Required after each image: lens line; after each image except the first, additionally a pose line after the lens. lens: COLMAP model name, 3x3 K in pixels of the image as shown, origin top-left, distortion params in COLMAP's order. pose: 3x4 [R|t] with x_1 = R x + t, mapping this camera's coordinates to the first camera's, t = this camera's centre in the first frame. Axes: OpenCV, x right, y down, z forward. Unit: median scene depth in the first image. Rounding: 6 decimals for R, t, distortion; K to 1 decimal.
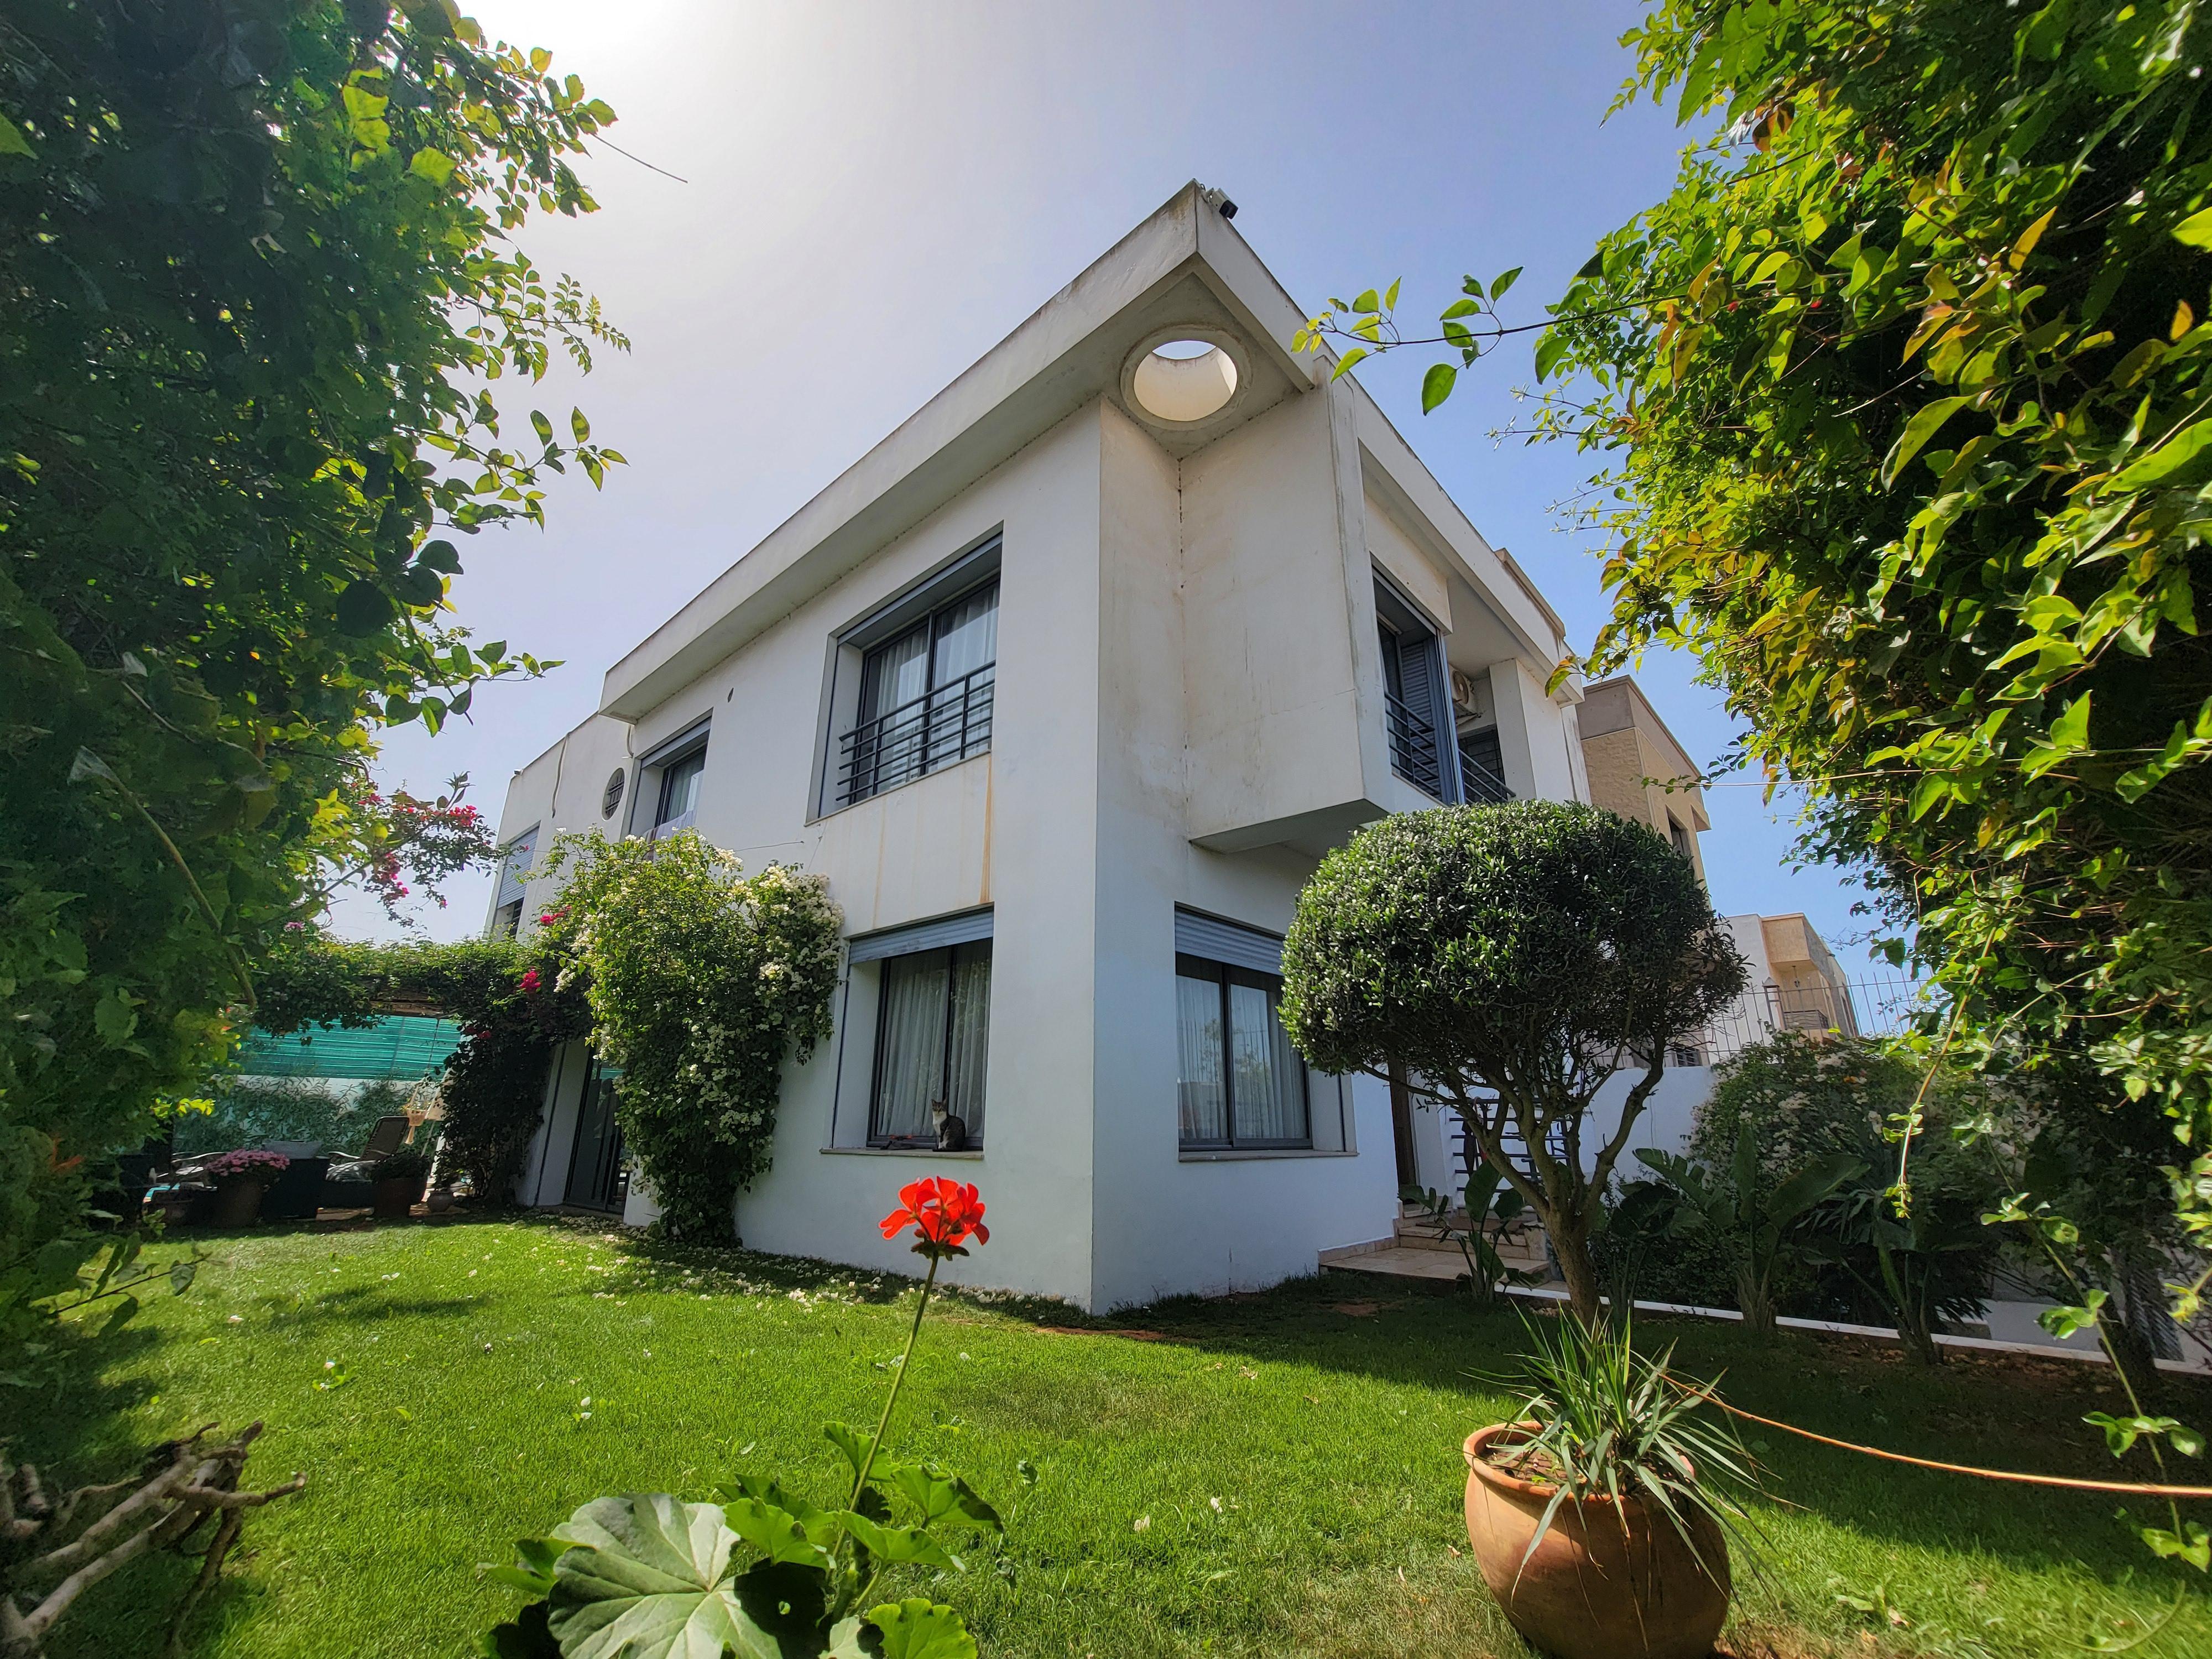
lens RADIAL K [[899.3, 0, 1106.0], [0, 899.3, 829.5], [0, 0, 1]] dist [-0.016491, -0.000128]
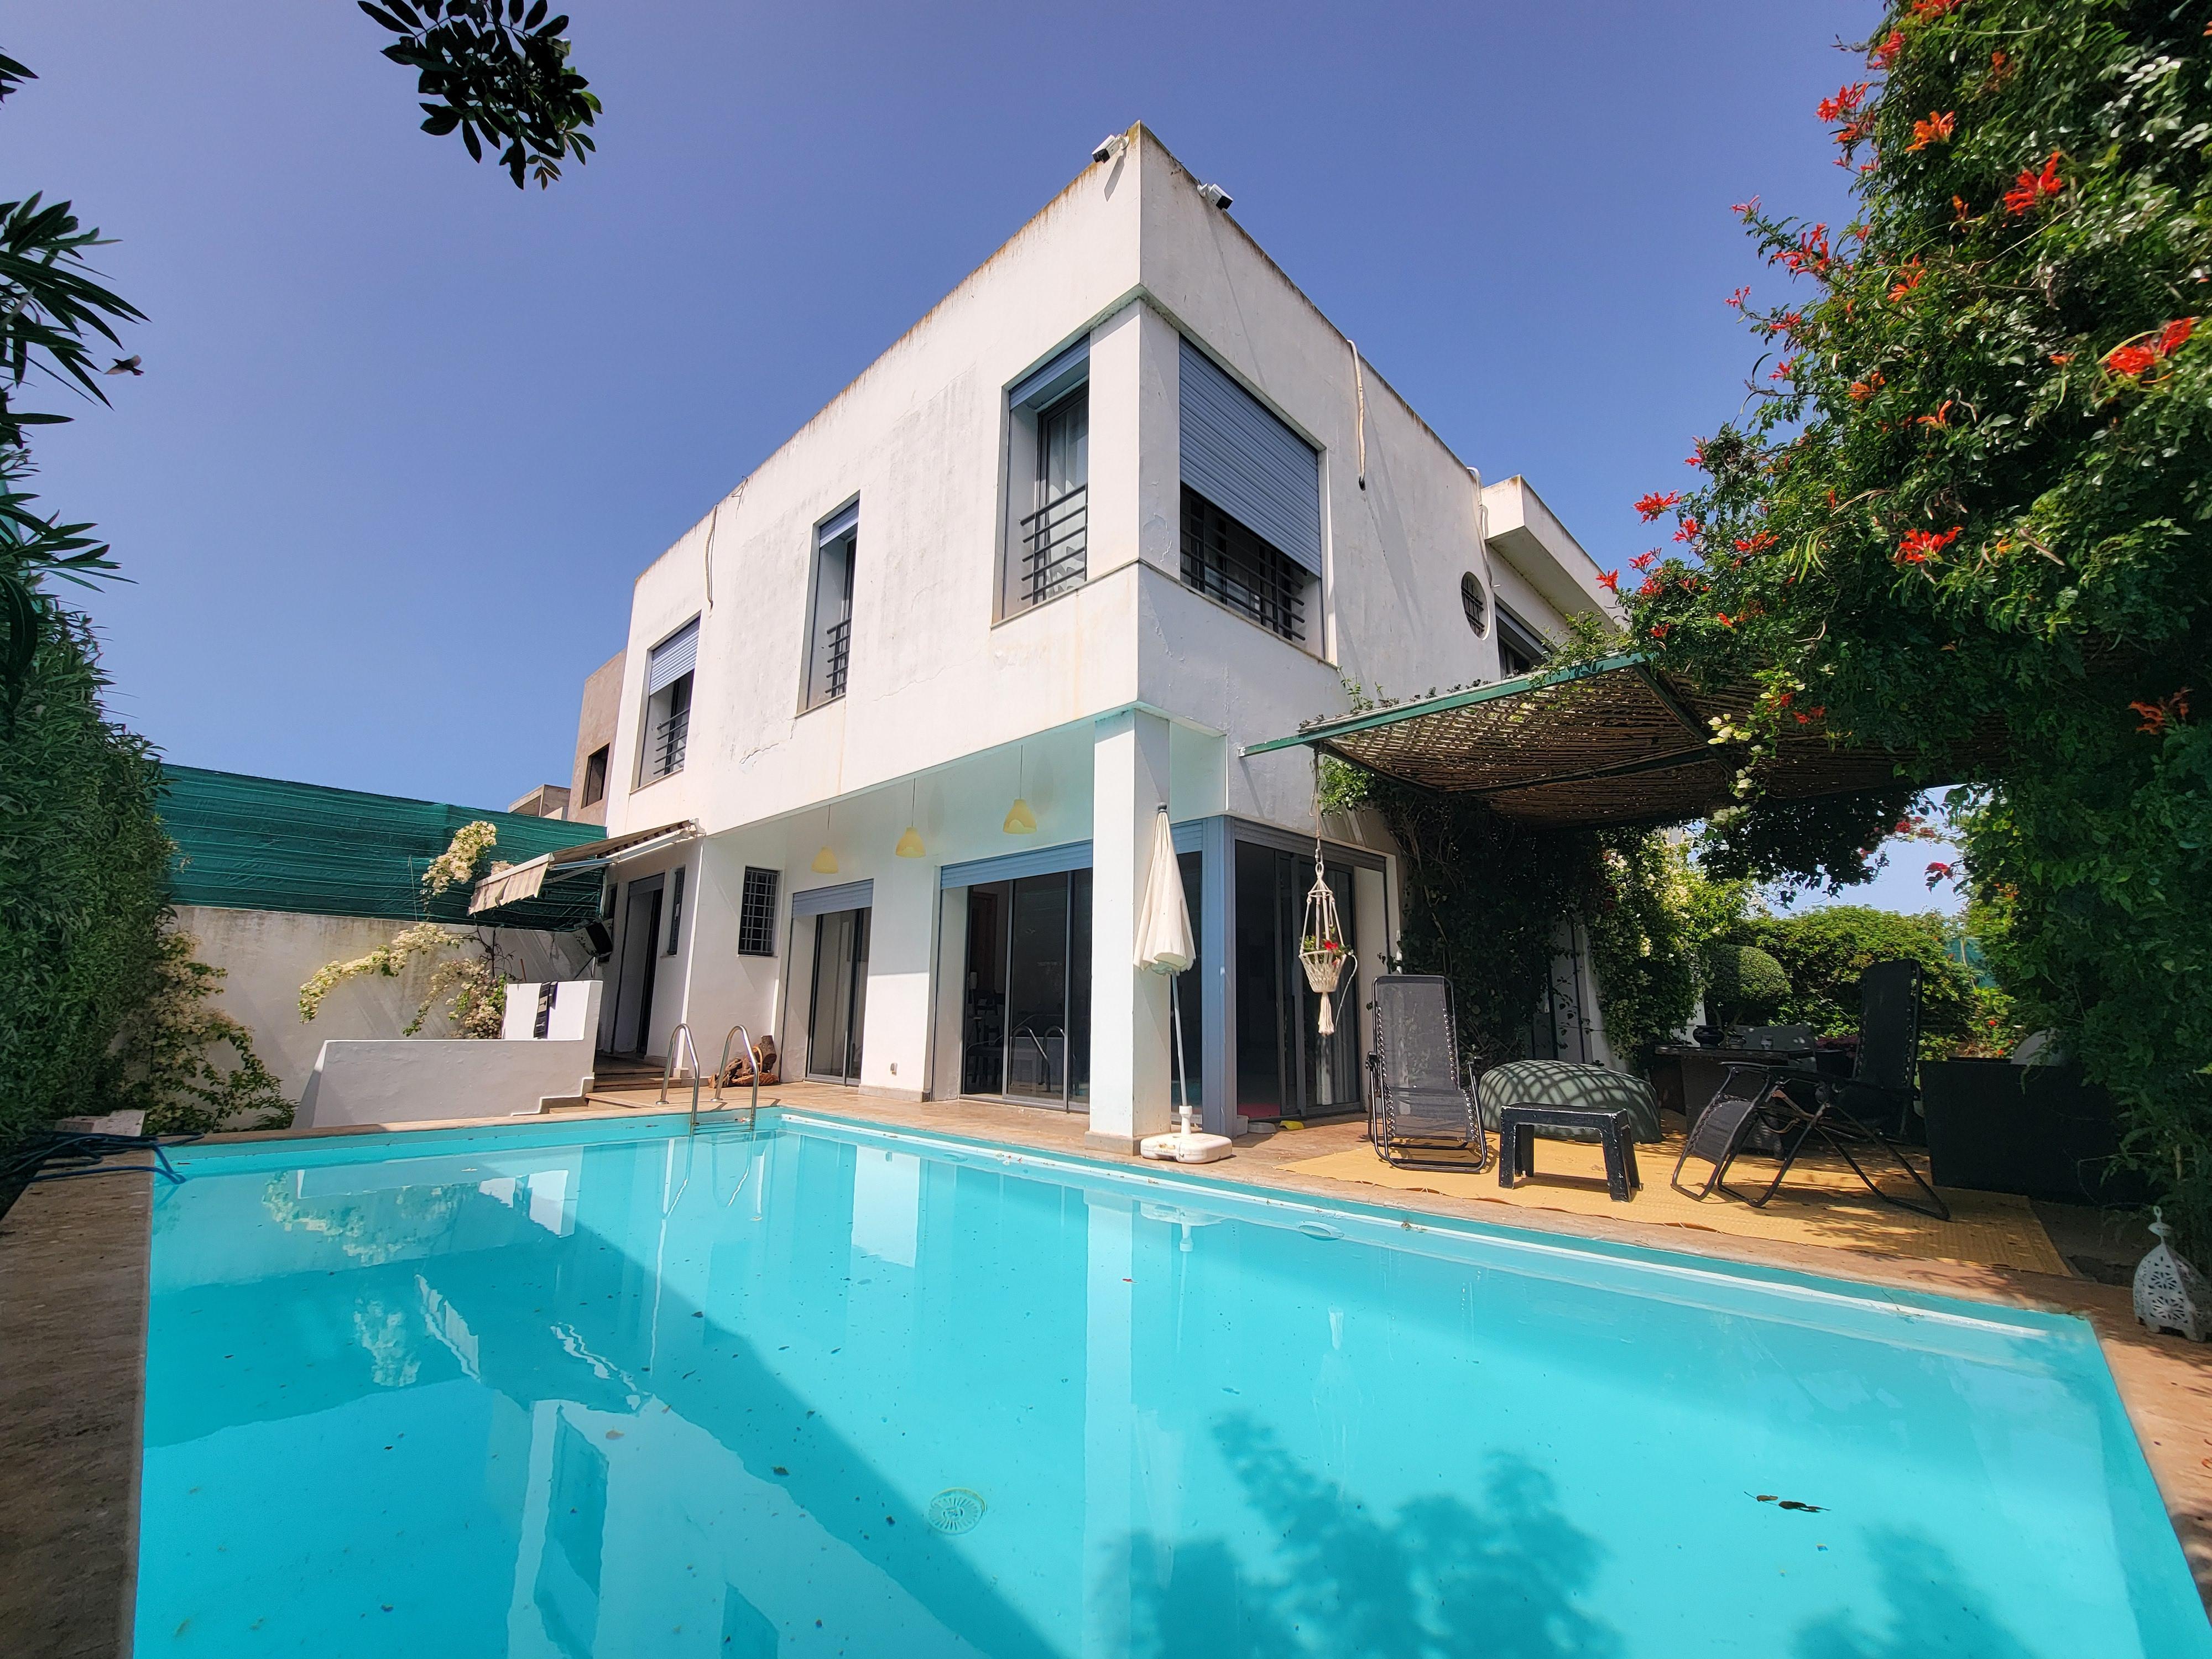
lens RADIAL K [[899.3, 0, 1106.0], [0, 899.3, 829.5], [0, 0, 1]] dist [-0.016491, -0.000128]
pose [[0.998738, -0.021785, -0.045253, -0.180895], [0.028343, 0.988319, 0.149743, 0.053101], [0.041462, -0.150836, 0.987689, 0.149459]]
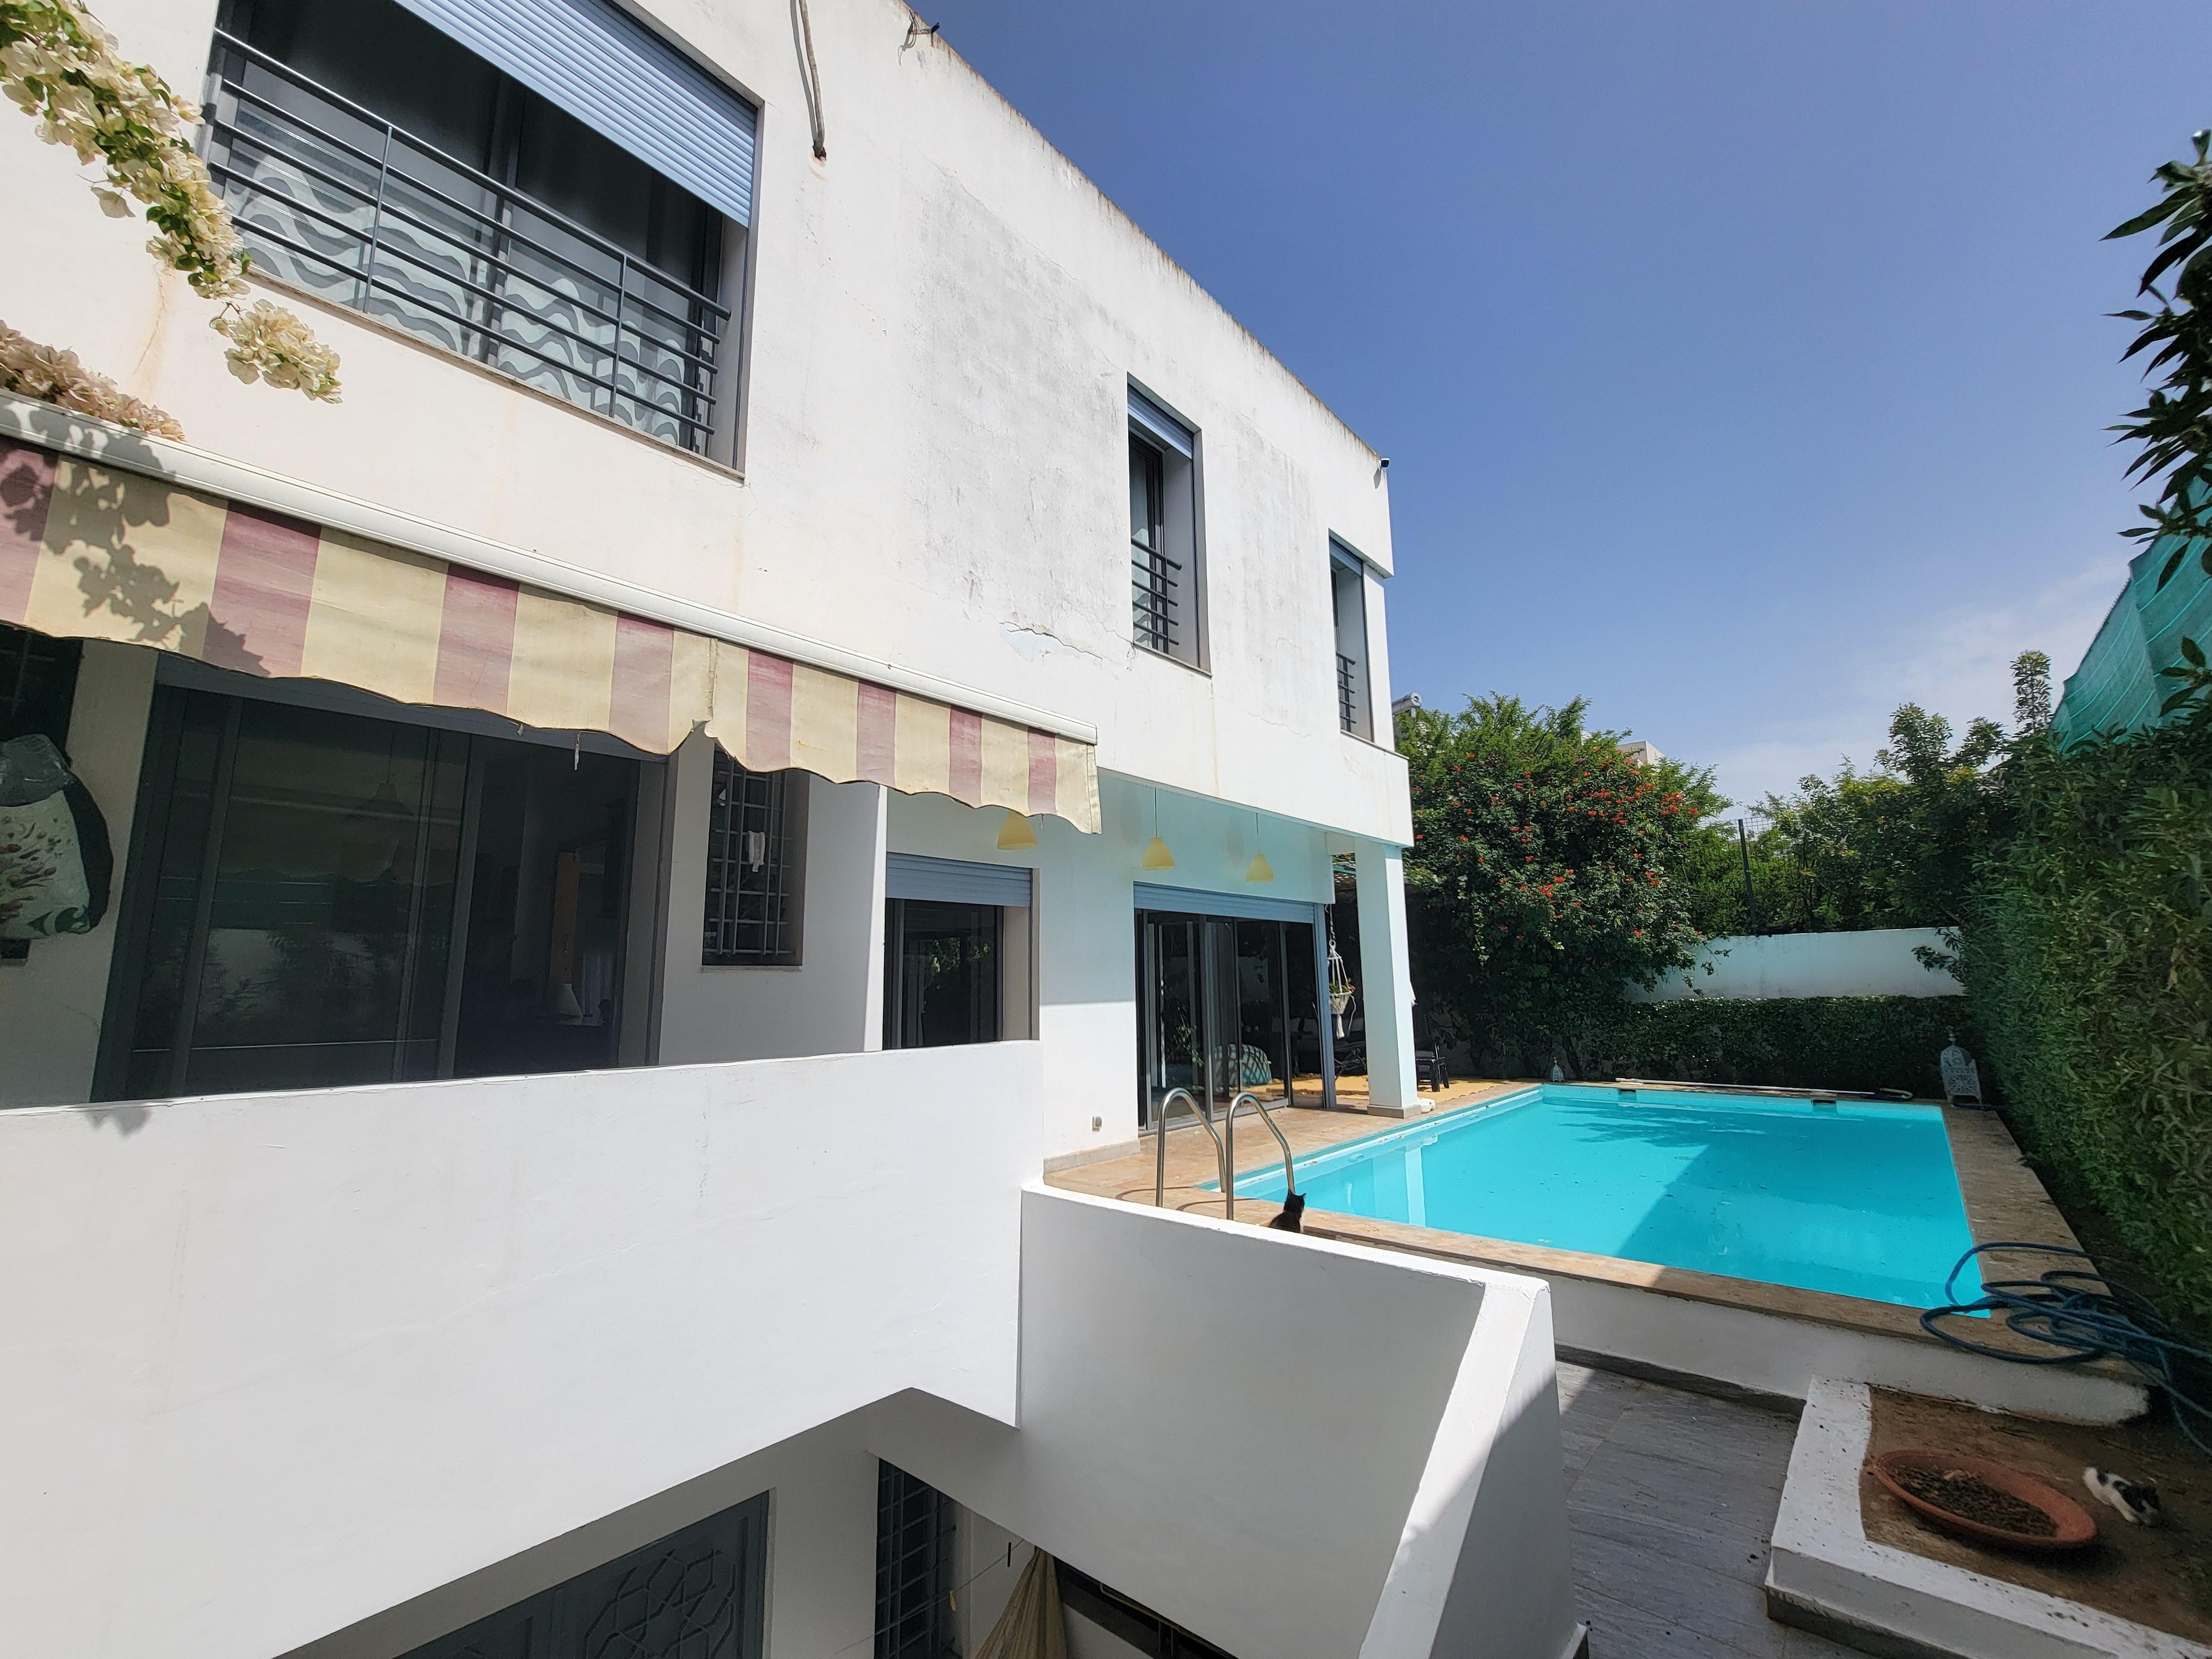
lens RADIAL K [[899.3, 0, 1106.0], [0, 899.3, 829.5], [0, 0, 1]] dist [-0.016491, -0.000128]
pose [[0.010481, 0.150341, 0.988579, -1.193643], [-0.336408, 0.931535, -0.138099, 0.297964], [-0.941658, -0.331118, 0.060340, 1.027473]]
